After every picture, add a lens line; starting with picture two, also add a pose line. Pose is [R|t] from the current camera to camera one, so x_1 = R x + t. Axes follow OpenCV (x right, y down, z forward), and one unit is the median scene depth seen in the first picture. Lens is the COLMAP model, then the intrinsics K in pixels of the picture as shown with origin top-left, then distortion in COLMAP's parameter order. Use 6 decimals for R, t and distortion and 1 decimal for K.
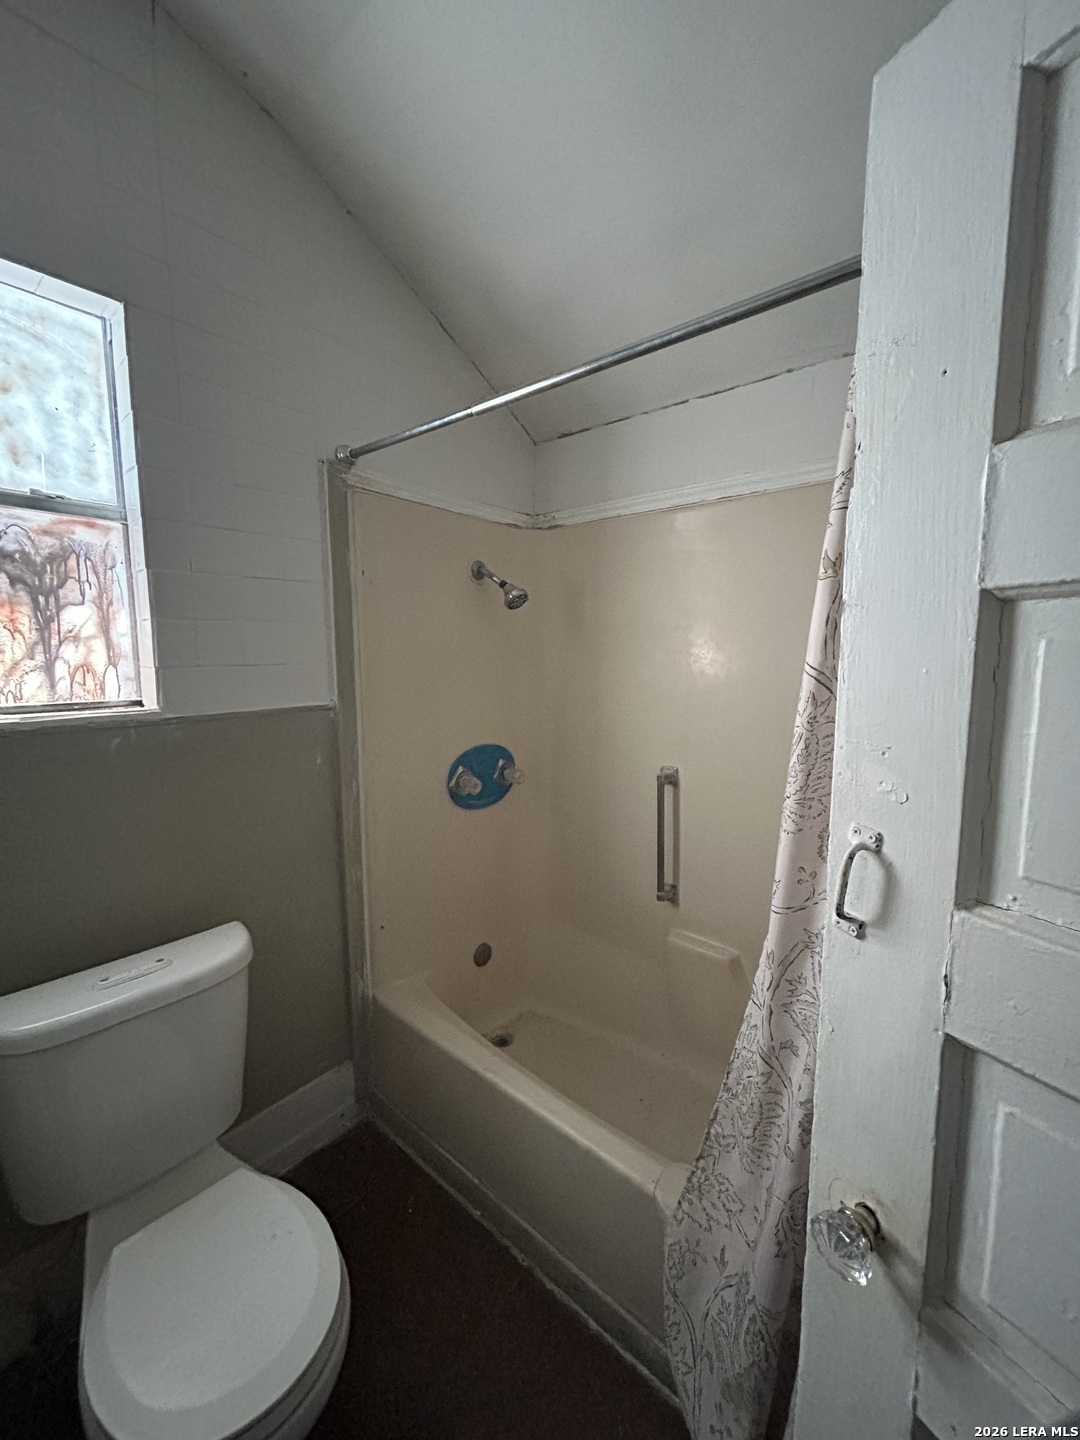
lens RADIAL K [[579.0, 0, 541.3], [0, 579.0, 719.1], [0, 0, 1]] dist [-0.000120, 0.000108]
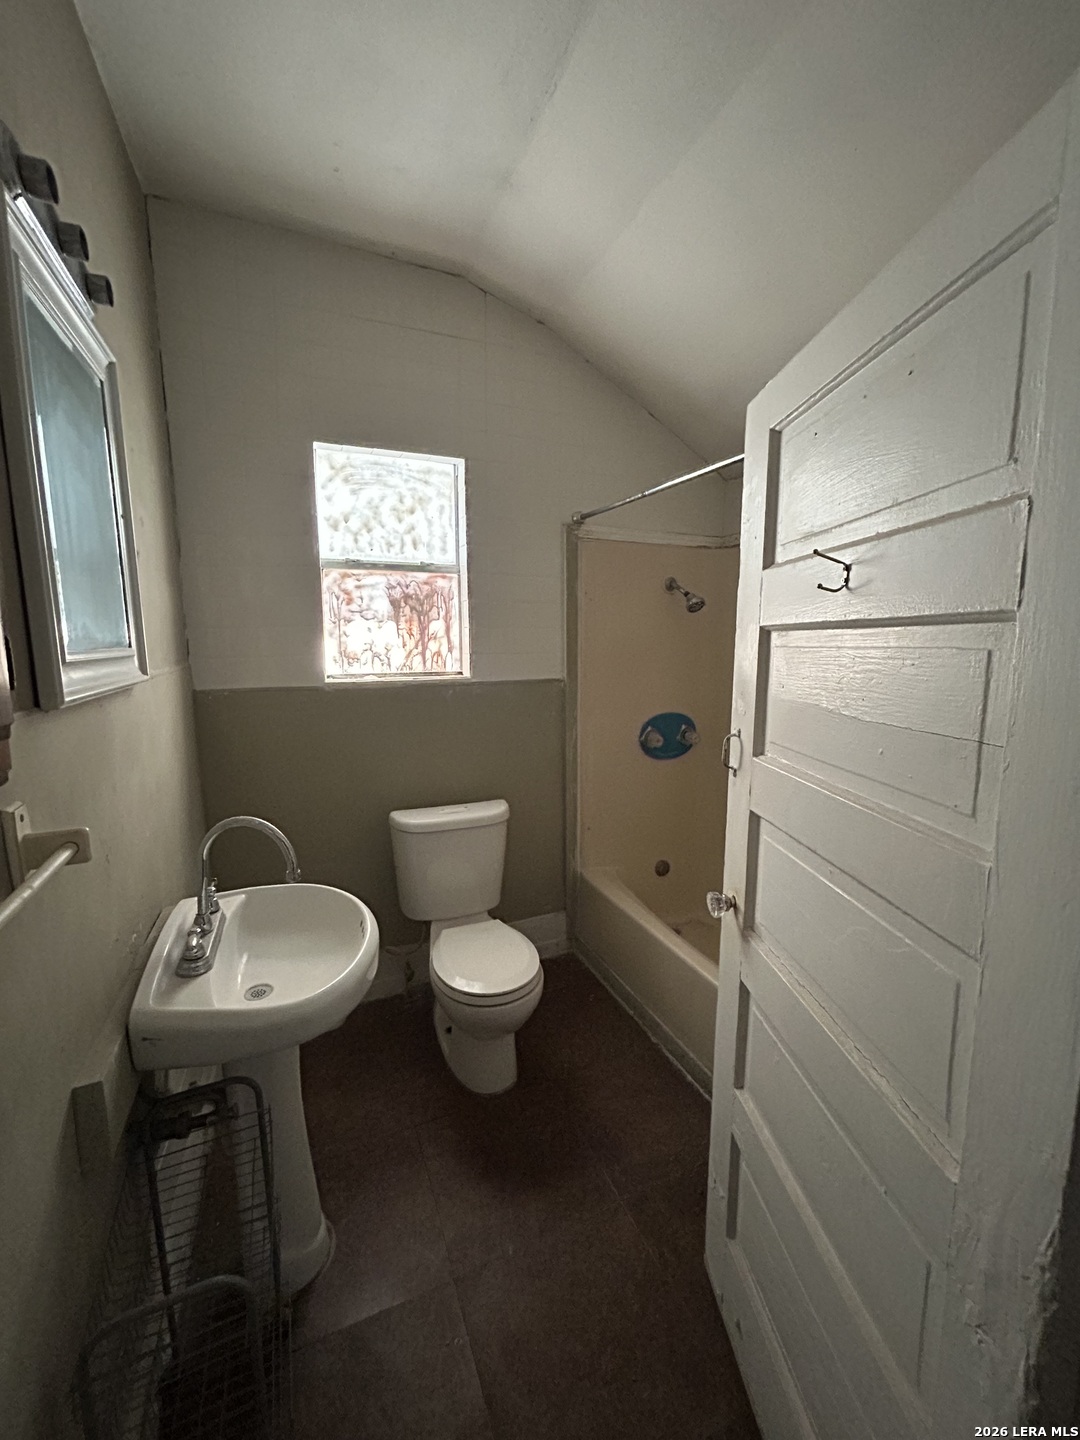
lens RADIAL K [[579.0, 0, 539.7], [0, 579.0, 720.6], [0, 0, 1]] dist [-0.000120, 0.000108]
pose [[0.900157, 0.058980, -0.431553, 0.329898], [-0.048521, 0.998201, 0.035217, 0.046305], [0.432854, -0.010762, 0.901400, -0.550043]]
